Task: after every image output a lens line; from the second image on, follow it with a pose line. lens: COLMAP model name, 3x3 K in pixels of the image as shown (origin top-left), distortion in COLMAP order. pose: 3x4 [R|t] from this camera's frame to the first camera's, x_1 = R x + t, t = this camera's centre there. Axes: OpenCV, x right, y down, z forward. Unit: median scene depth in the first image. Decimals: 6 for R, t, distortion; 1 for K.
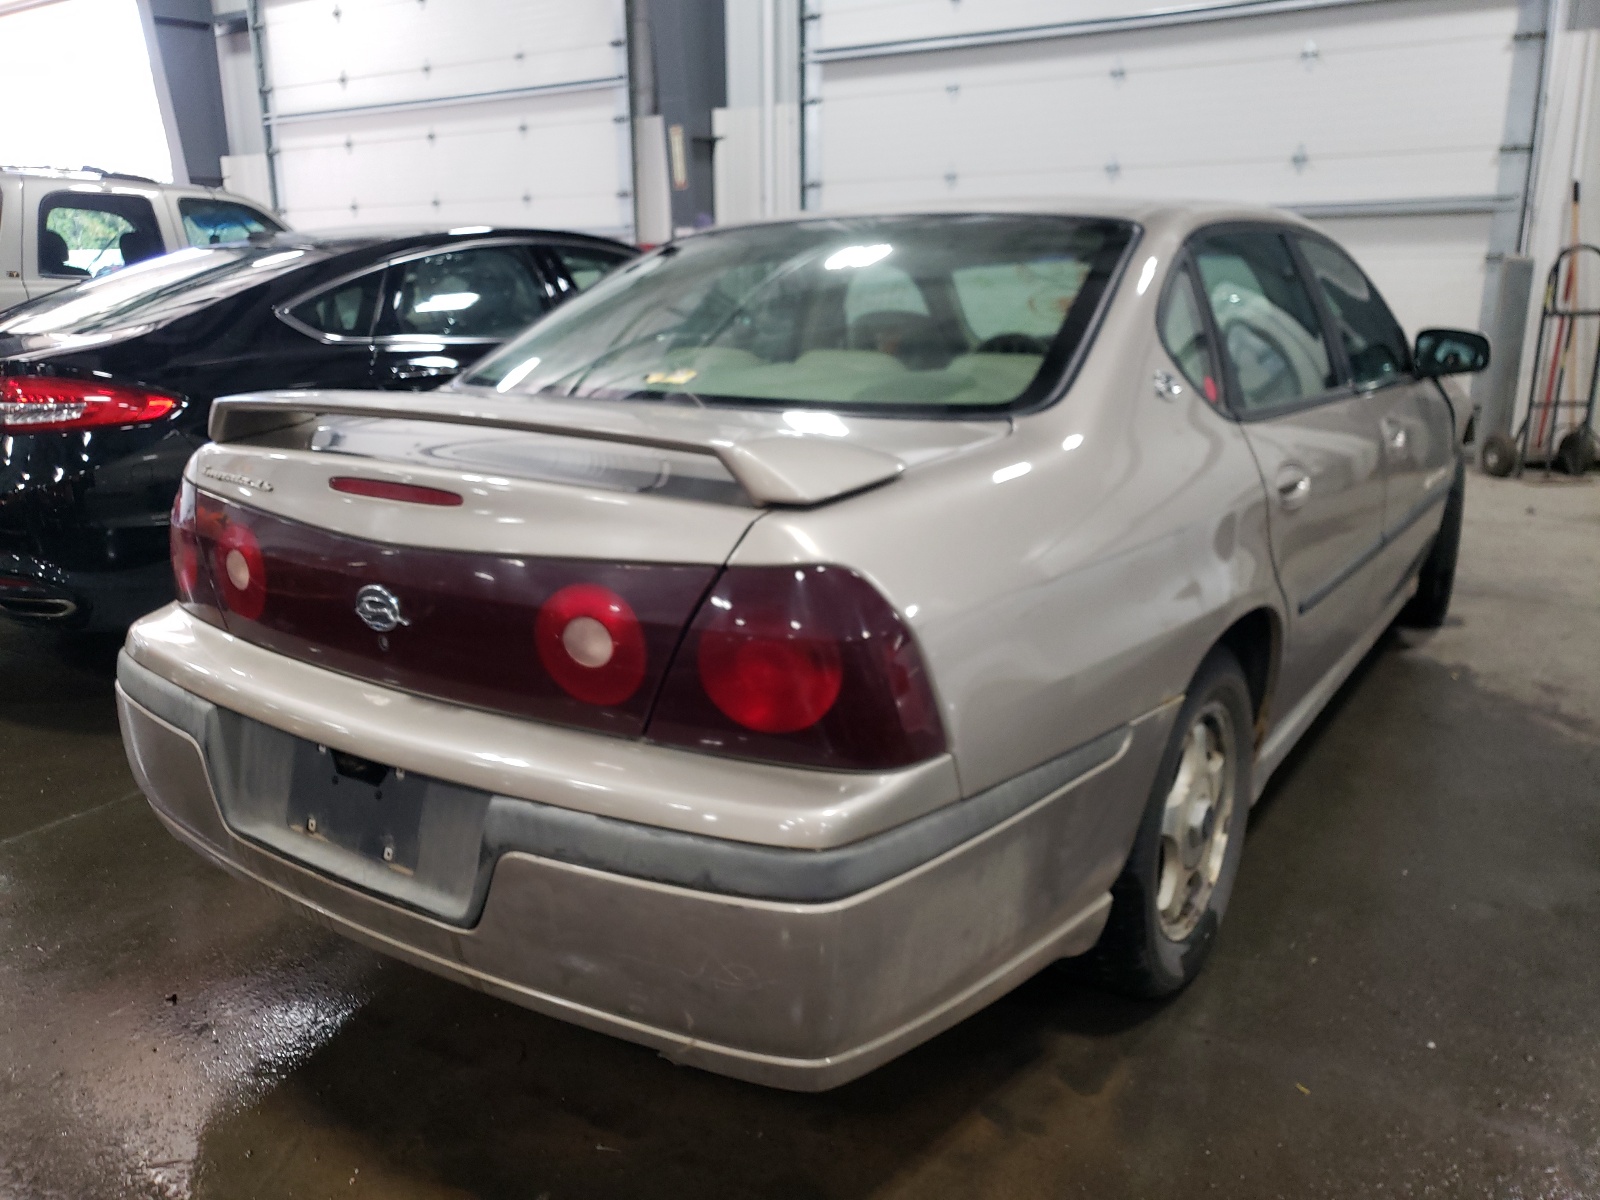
lens RADIAL K [[1198.3, 0, 800.0], [0, 1198.3, 600.0], [0, 0, 1]] dist [0.011427, 0.002637]
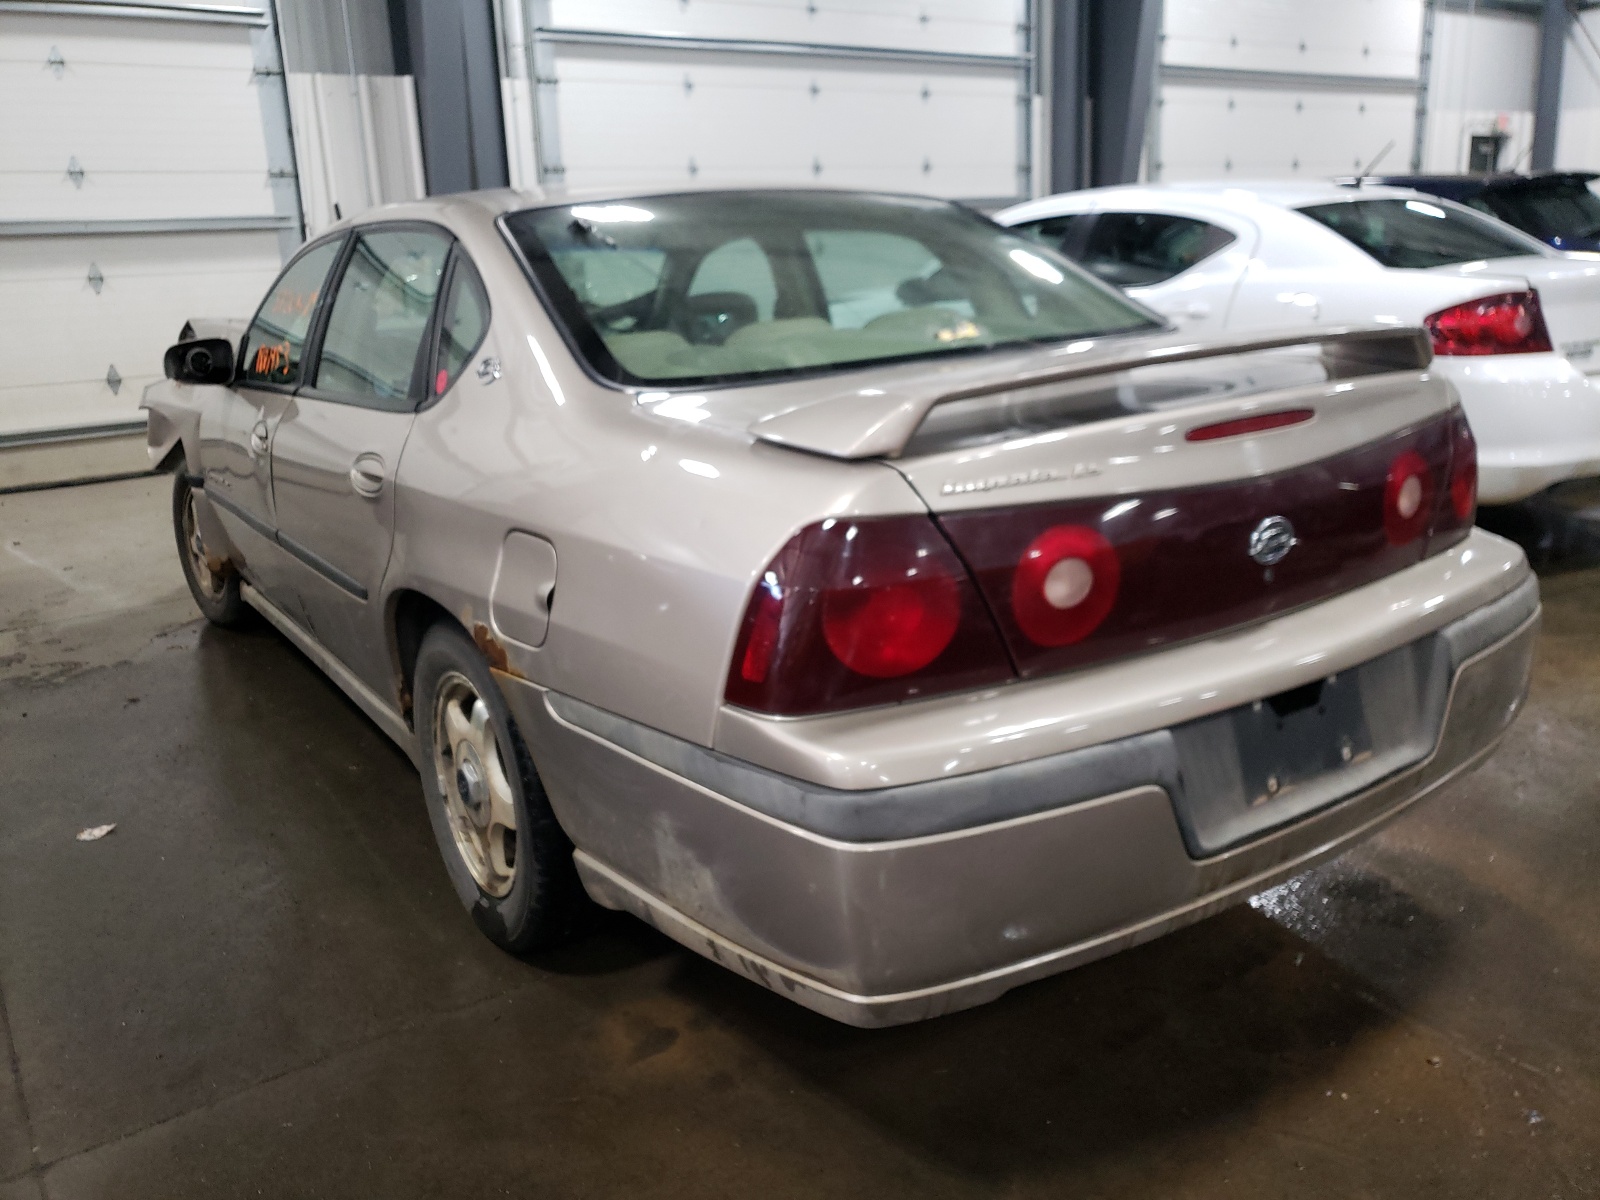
lens RADIAL K [[1214.2, 0, 799.2], [0, 1214.2, 537.6], [0, 0, 1]] dist [0.024208, 0.002178]
pose [[0.400405, -0.226527, 0.887897, -0.989128], [0.293916, 0.949515, 0.109703, -0.159787], [-0.867922, 0.217042, 0.446771, 0.602180]]
